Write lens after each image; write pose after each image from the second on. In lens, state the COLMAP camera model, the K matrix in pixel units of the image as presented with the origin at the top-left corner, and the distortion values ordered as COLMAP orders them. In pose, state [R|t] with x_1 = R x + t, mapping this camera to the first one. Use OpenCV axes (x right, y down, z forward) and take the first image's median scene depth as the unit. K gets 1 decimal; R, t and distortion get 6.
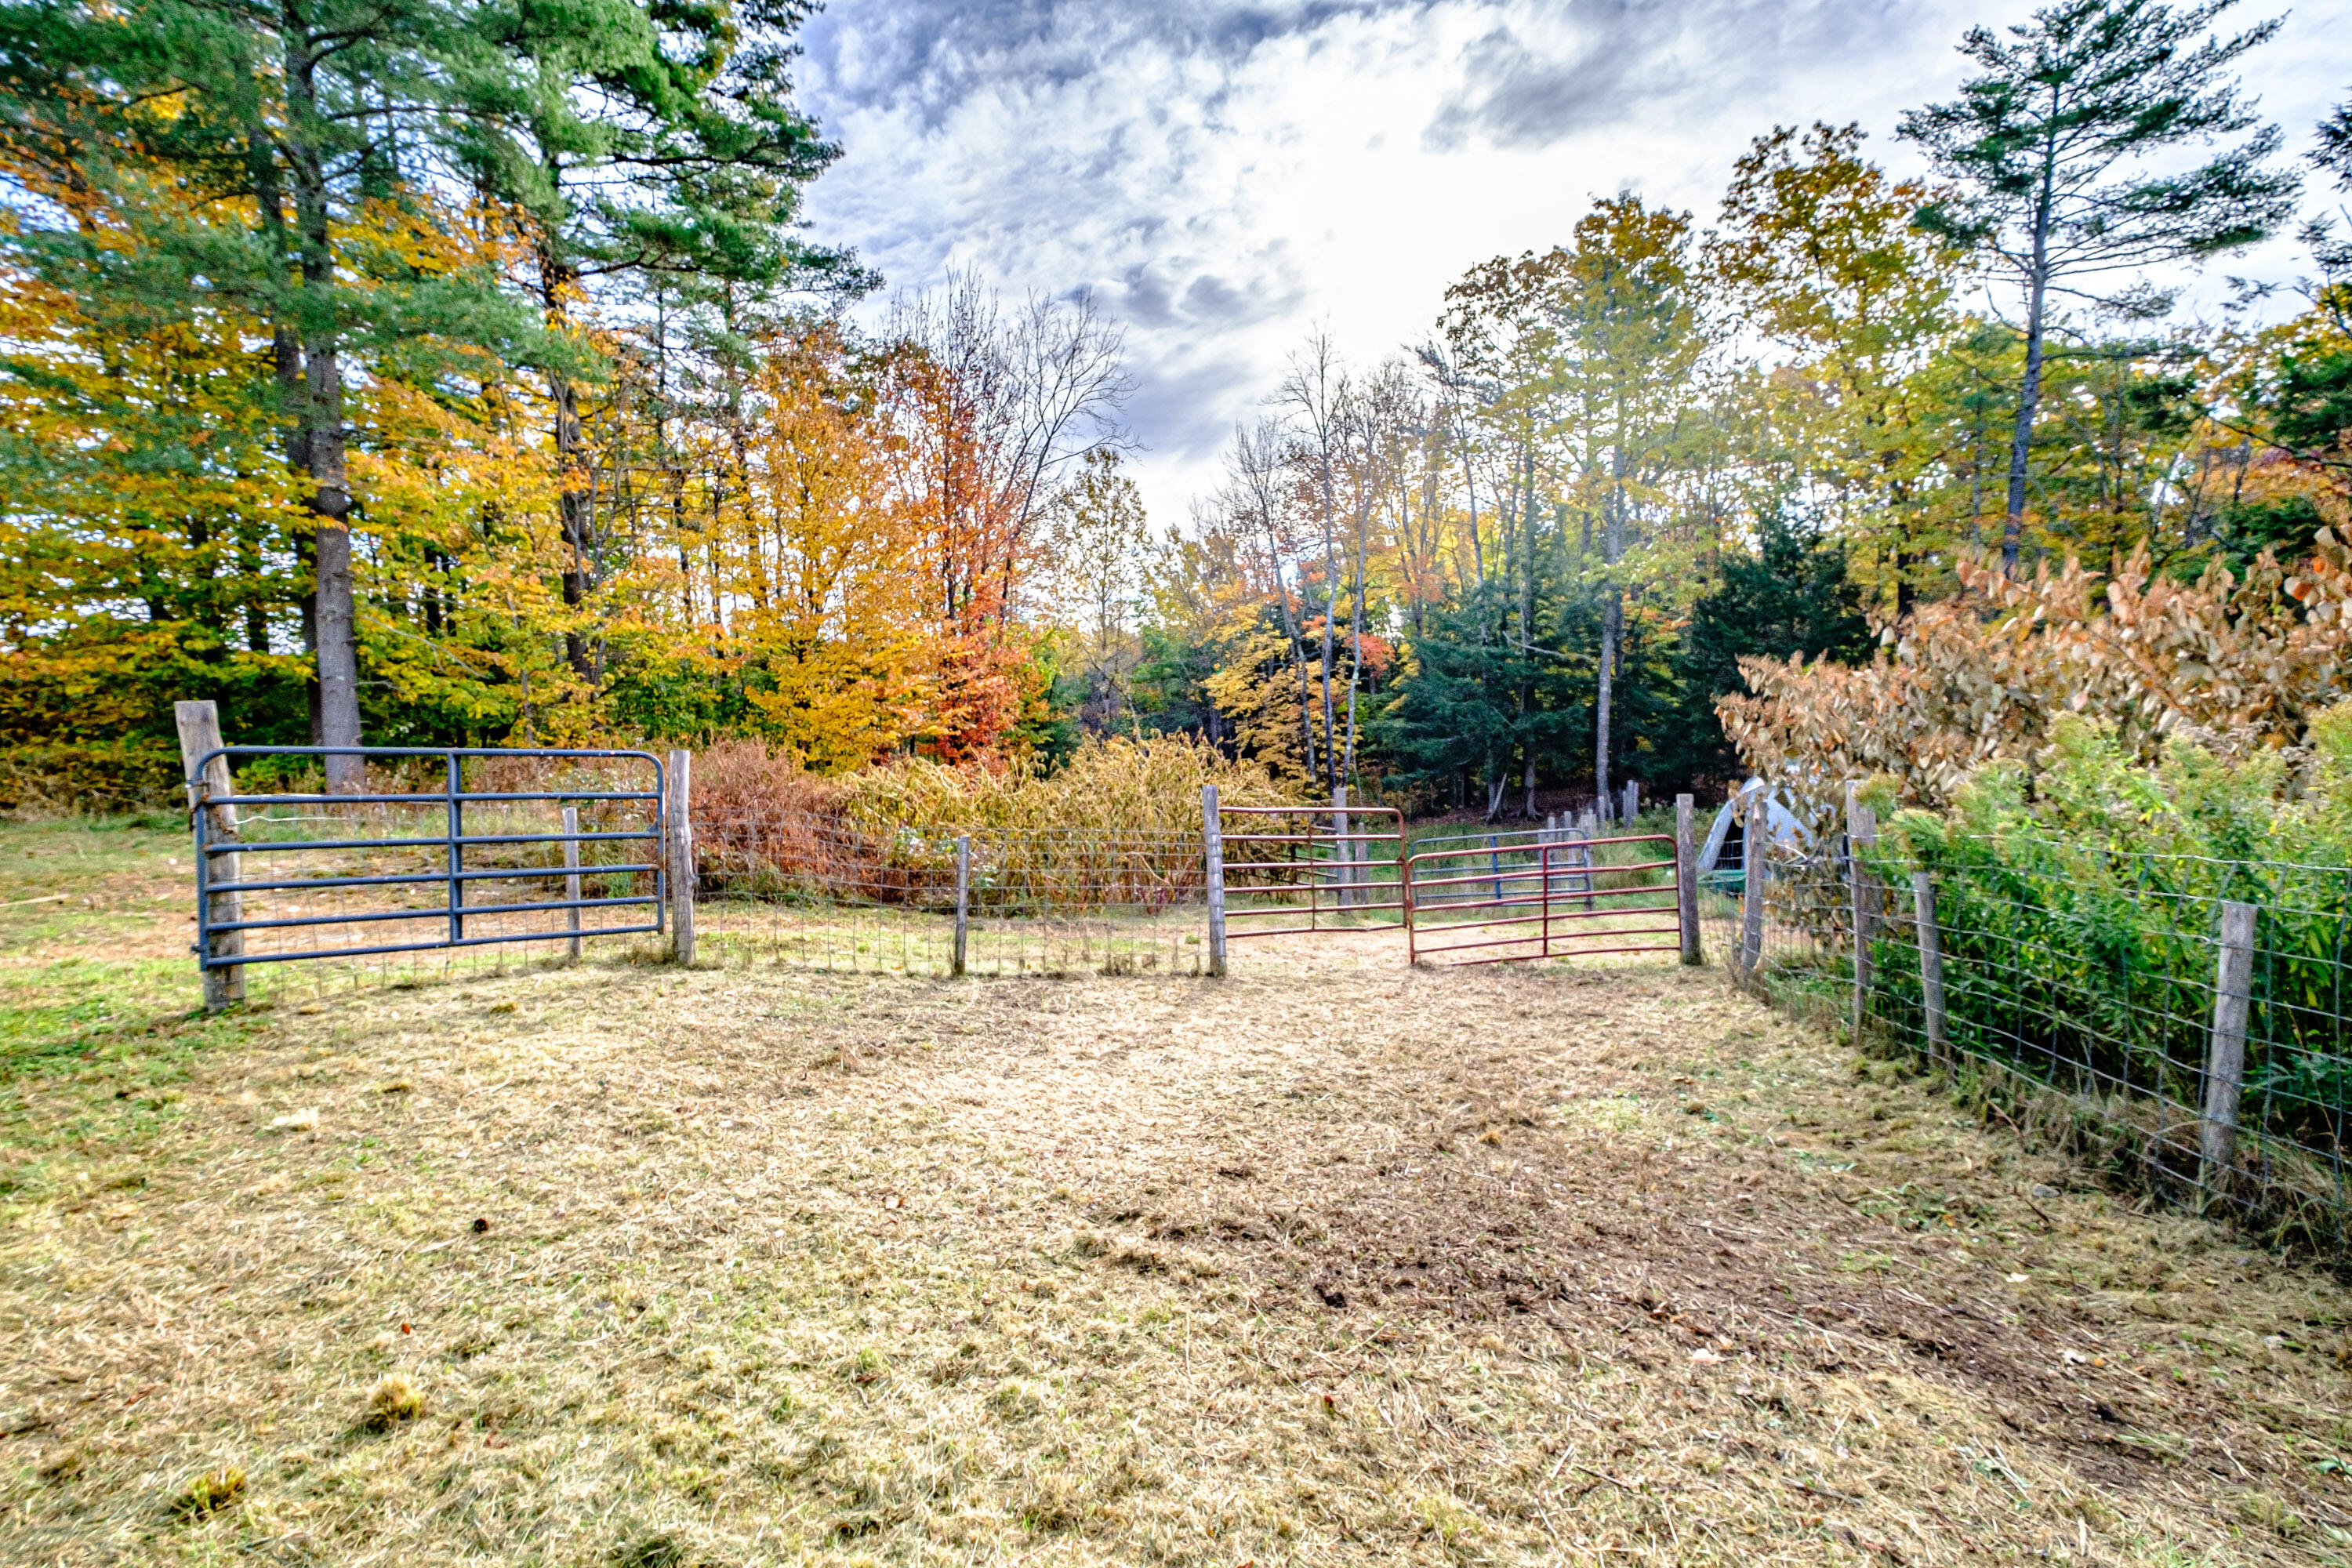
lens RADIAL K [[1056.8, 0, 1126.8], [0, 1056.8, 773.6], [0, 0, 1]] dist [-0.013330, 0.000306]
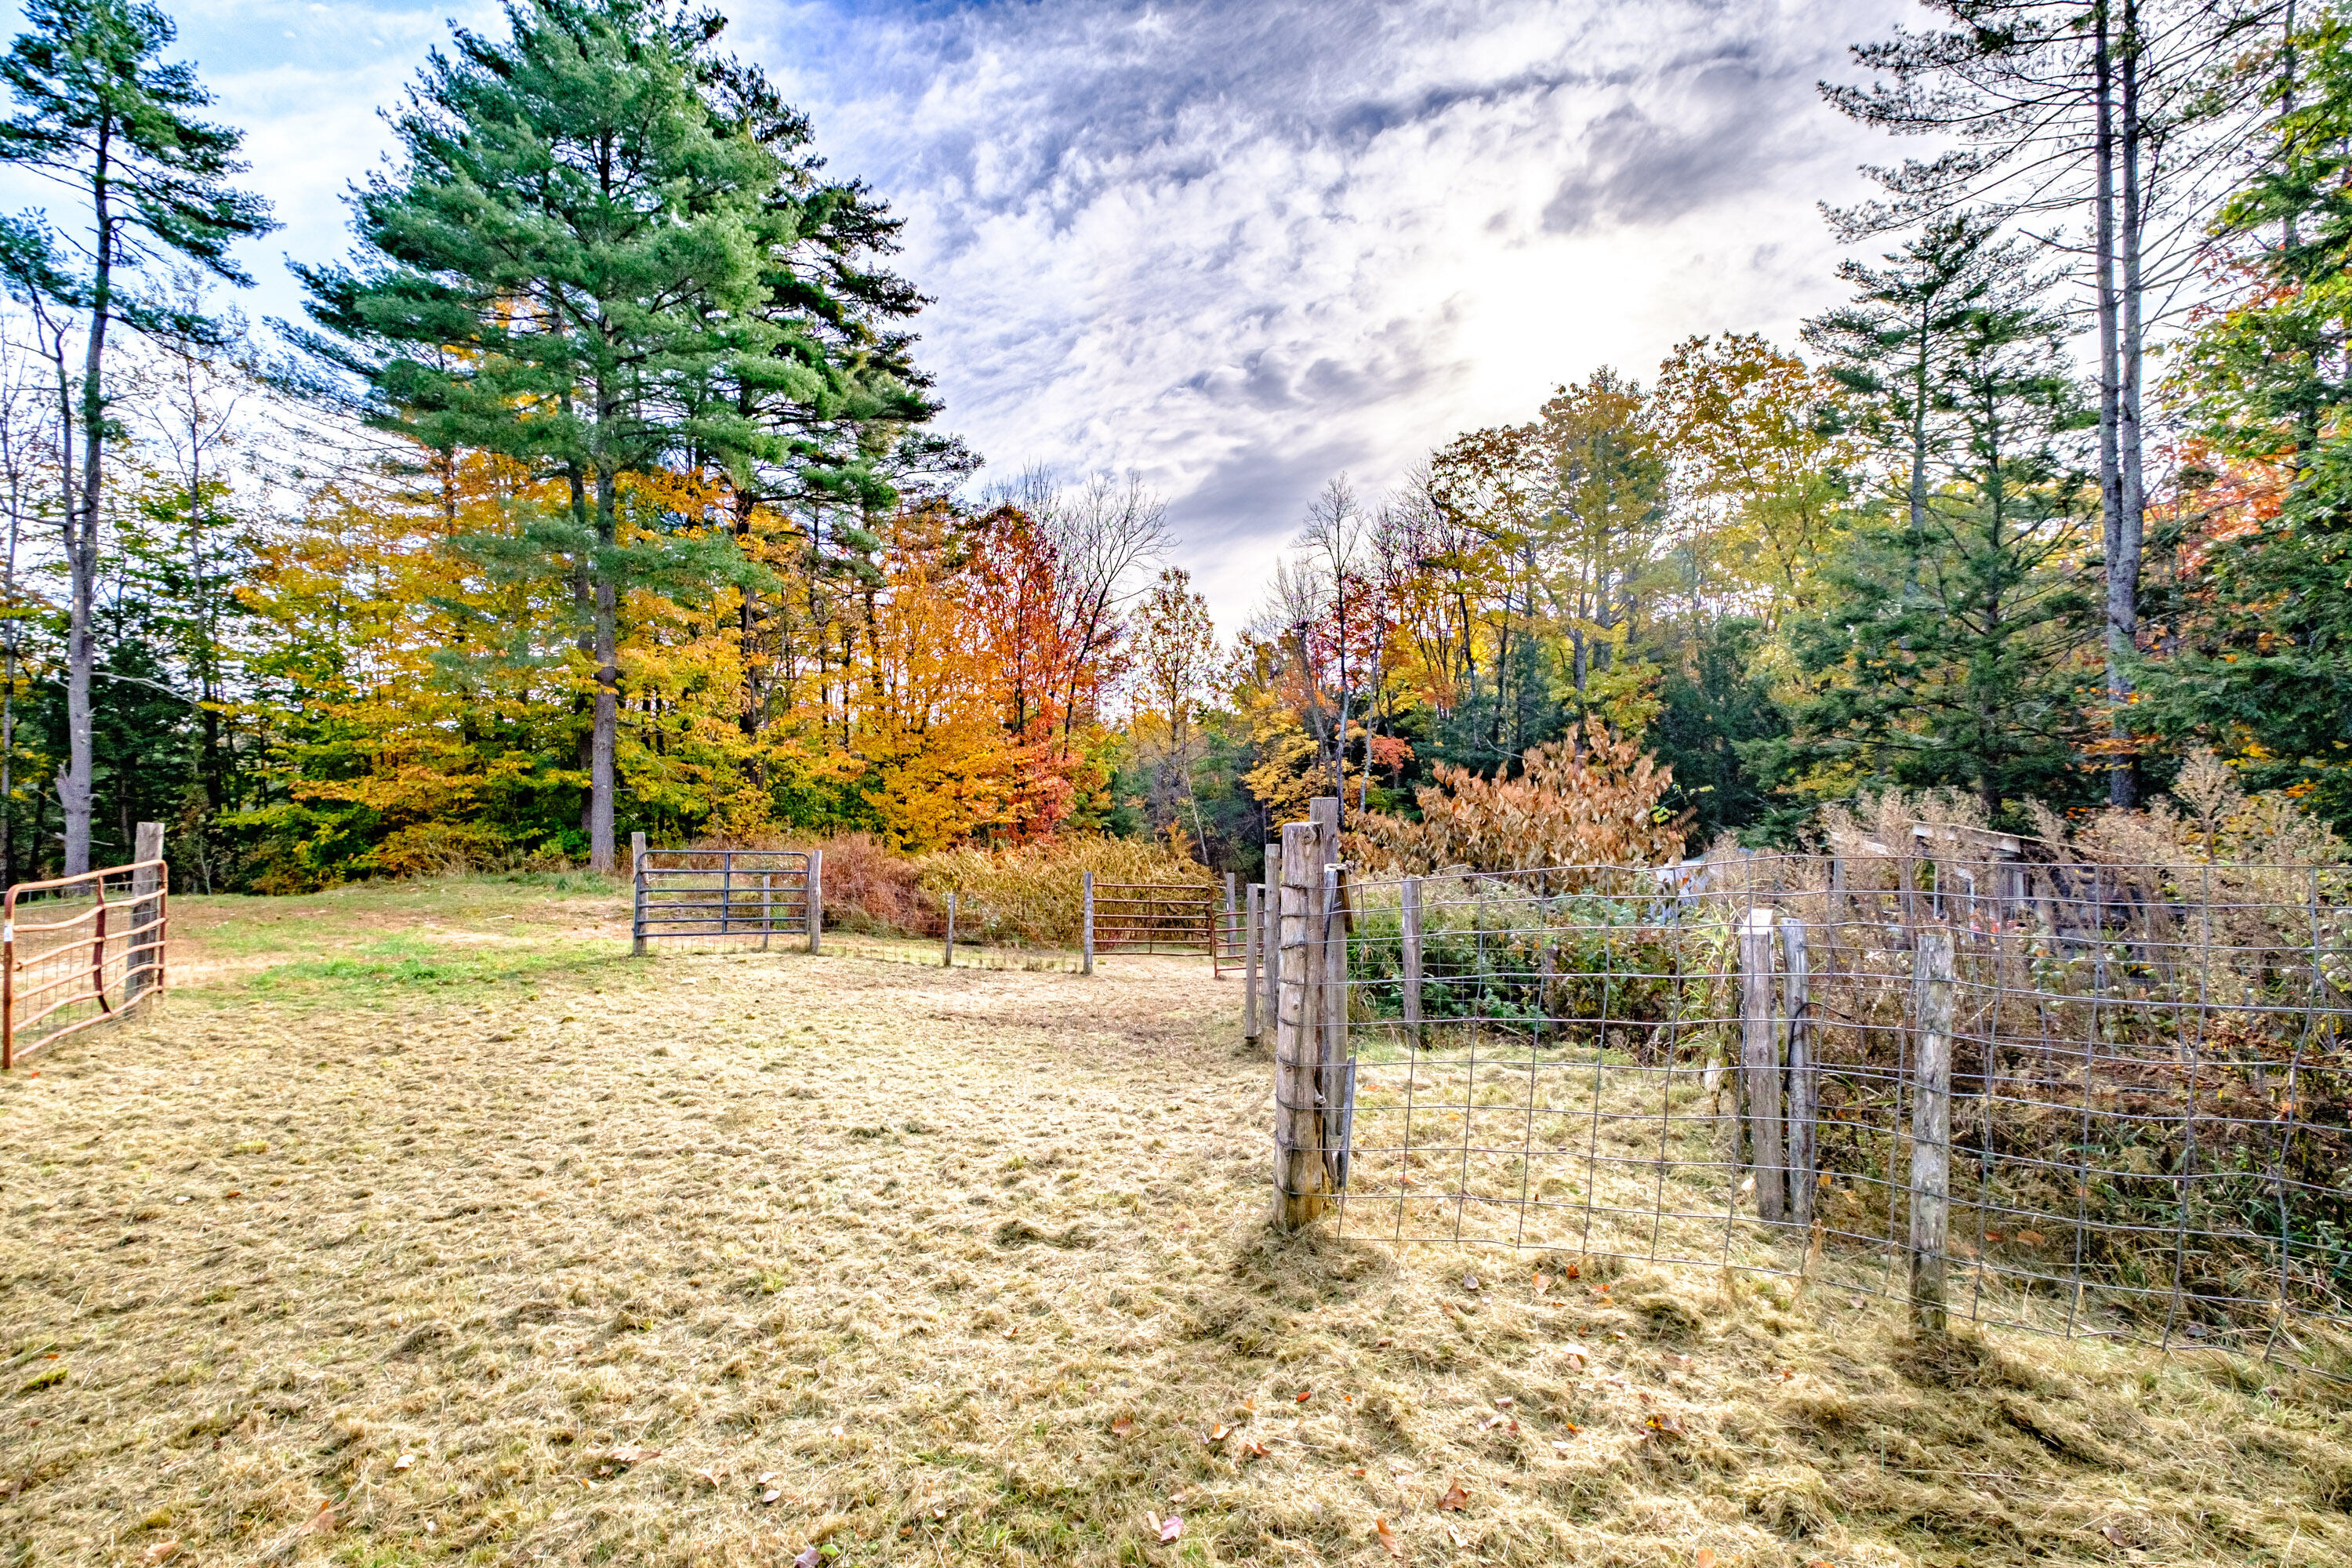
lens RADIAL K [[1062.9, 0, 1107.1], [0, 1062.9, 780.3], [0, 0, 1]] dist [0.014352, -0.000184]
pose [[0.991516, 0.014274, -0.129197, 0.072450], [-0.022364, 0.997864, -0.061381, -0.007660], [0.128045, 0.063750, 0.989717, -0.177900]]
